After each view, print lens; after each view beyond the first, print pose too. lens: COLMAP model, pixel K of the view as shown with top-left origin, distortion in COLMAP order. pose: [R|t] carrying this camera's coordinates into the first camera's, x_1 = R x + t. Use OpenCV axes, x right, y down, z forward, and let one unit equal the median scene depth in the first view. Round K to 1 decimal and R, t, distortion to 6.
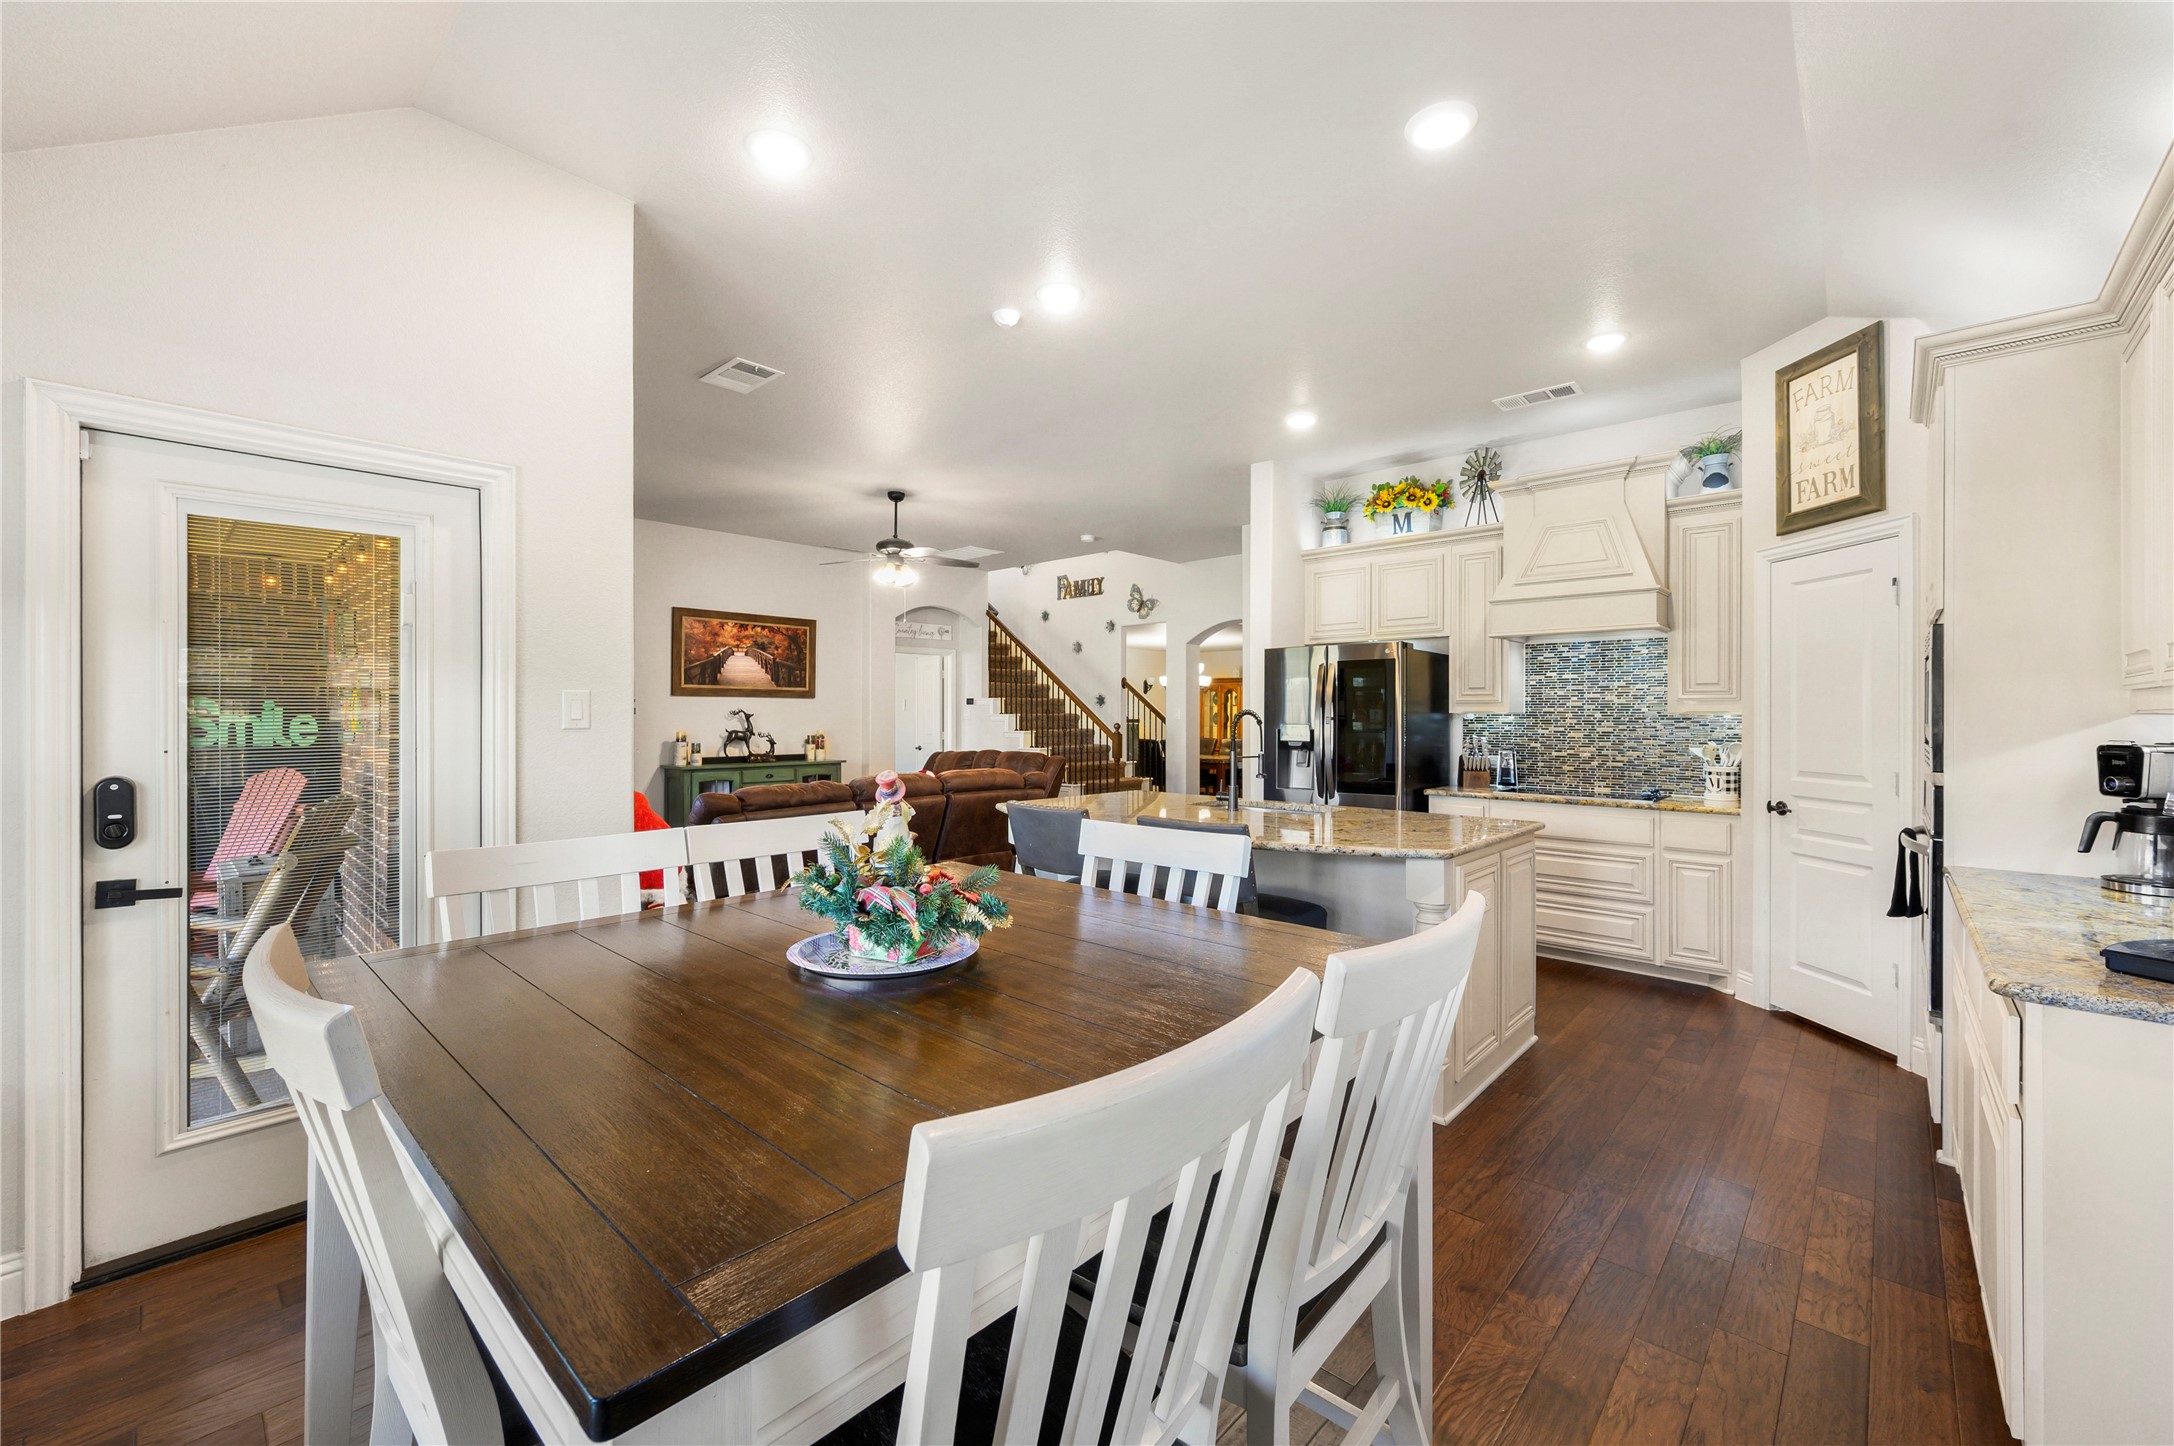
lens RADIAL K [[884.4, 0, 1107.3], [0, 884.4, 713.0], [0, 0, 1]] dist [-0.004686, 0.000481]
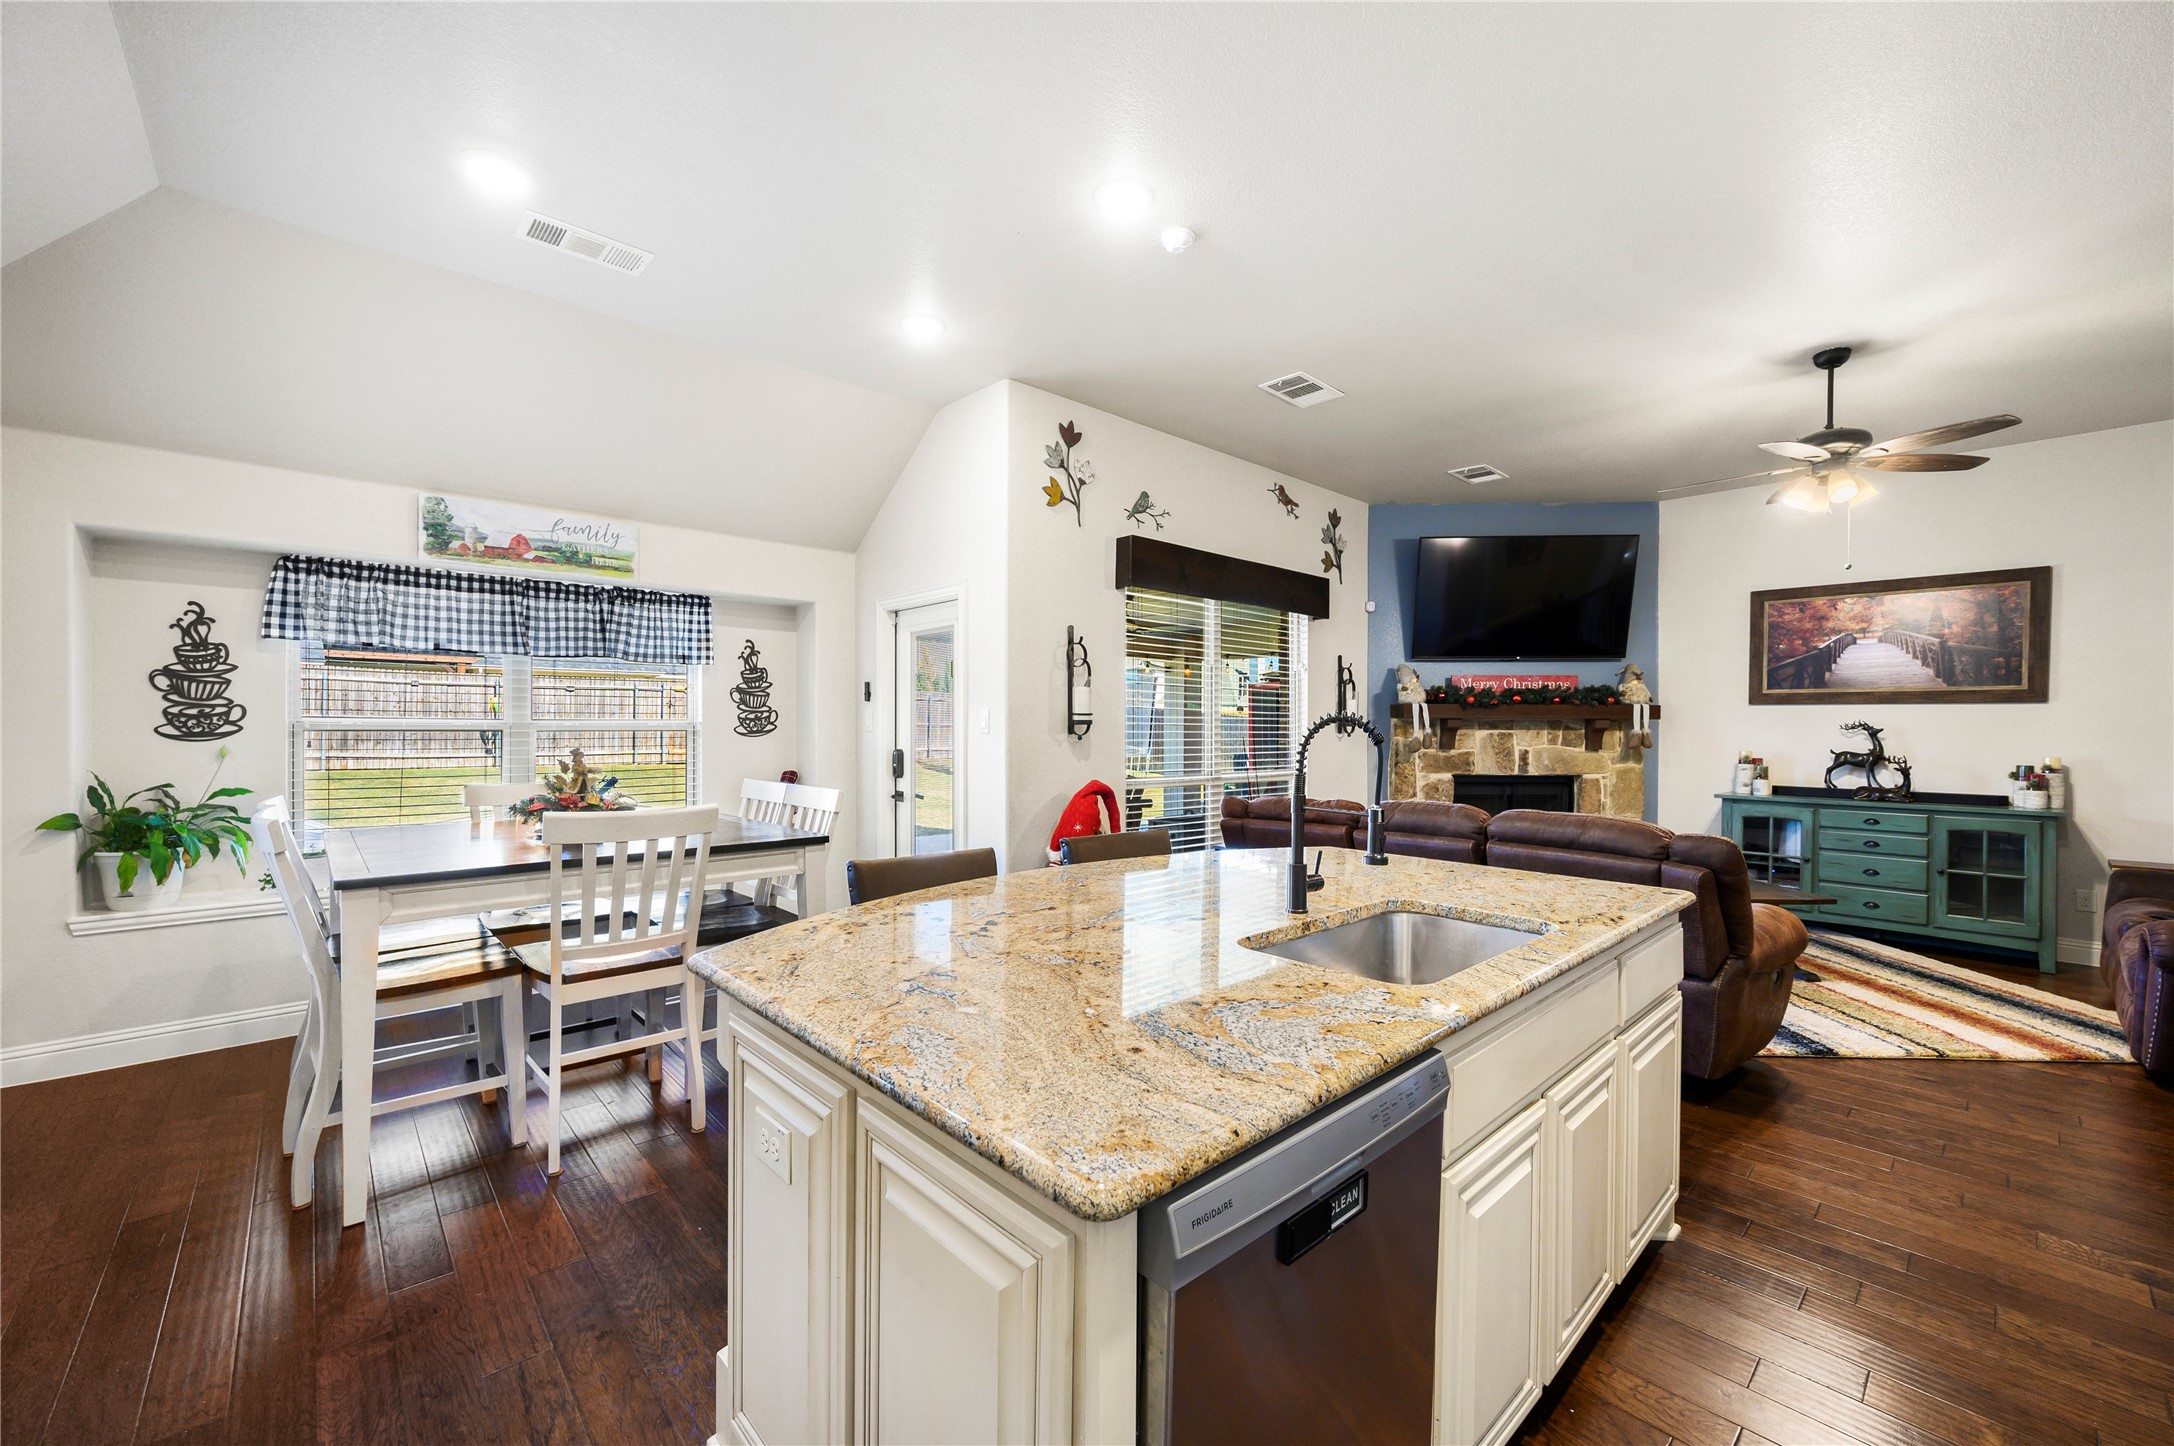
lens RADIAL K [[884.4, 0, 1079.8], [0, 884.4, 718.4], [0, 0, 1]] dist [-0.004686, 0.000481]
pose [[-0.090306, -0.011523, -0.995847, 0.323820], [-0.004987, 0.999926, -0.011118, 0.003991], [0.995902, 0.003962, -0.090356, 0.455554]]
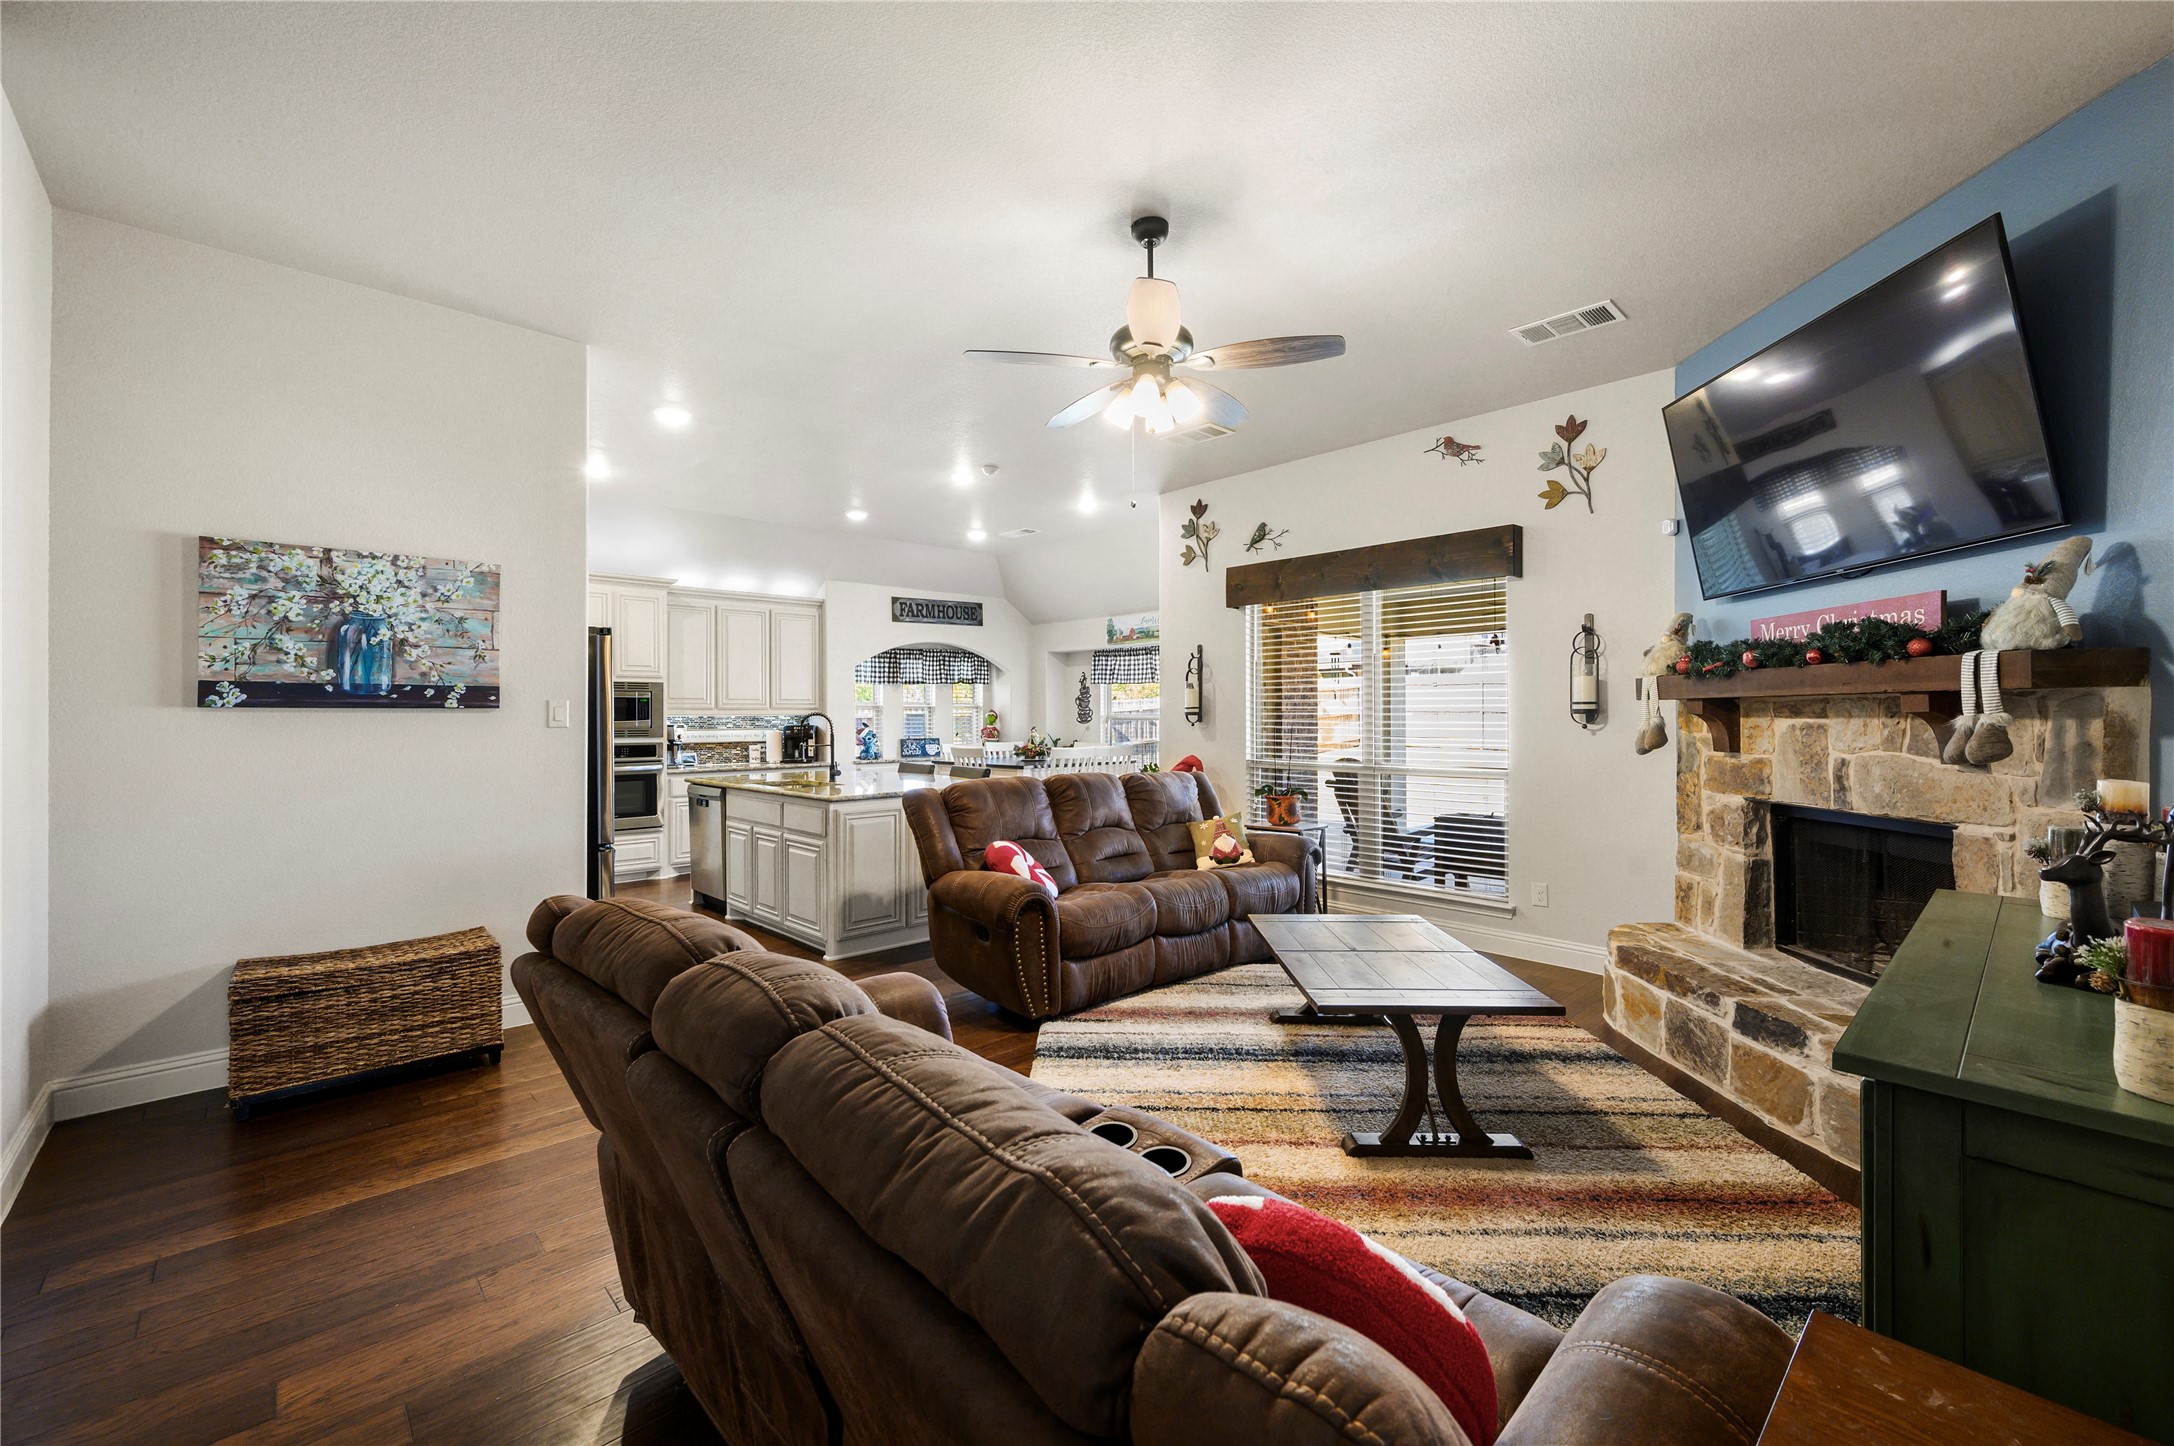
lens RADIAL K [[885.7, 0, 1086.8], [0, 885.7, 724.5], [0, 0, 1]] dist [0.001427, -0.000344]
pose [[-0.995637, -0.004781, 0.093187, -0.208443], [-0.004263, 0.999974, 0.005753, 0.005694], [-0.093212, 0.005331, -0.995632, 1.195837]]
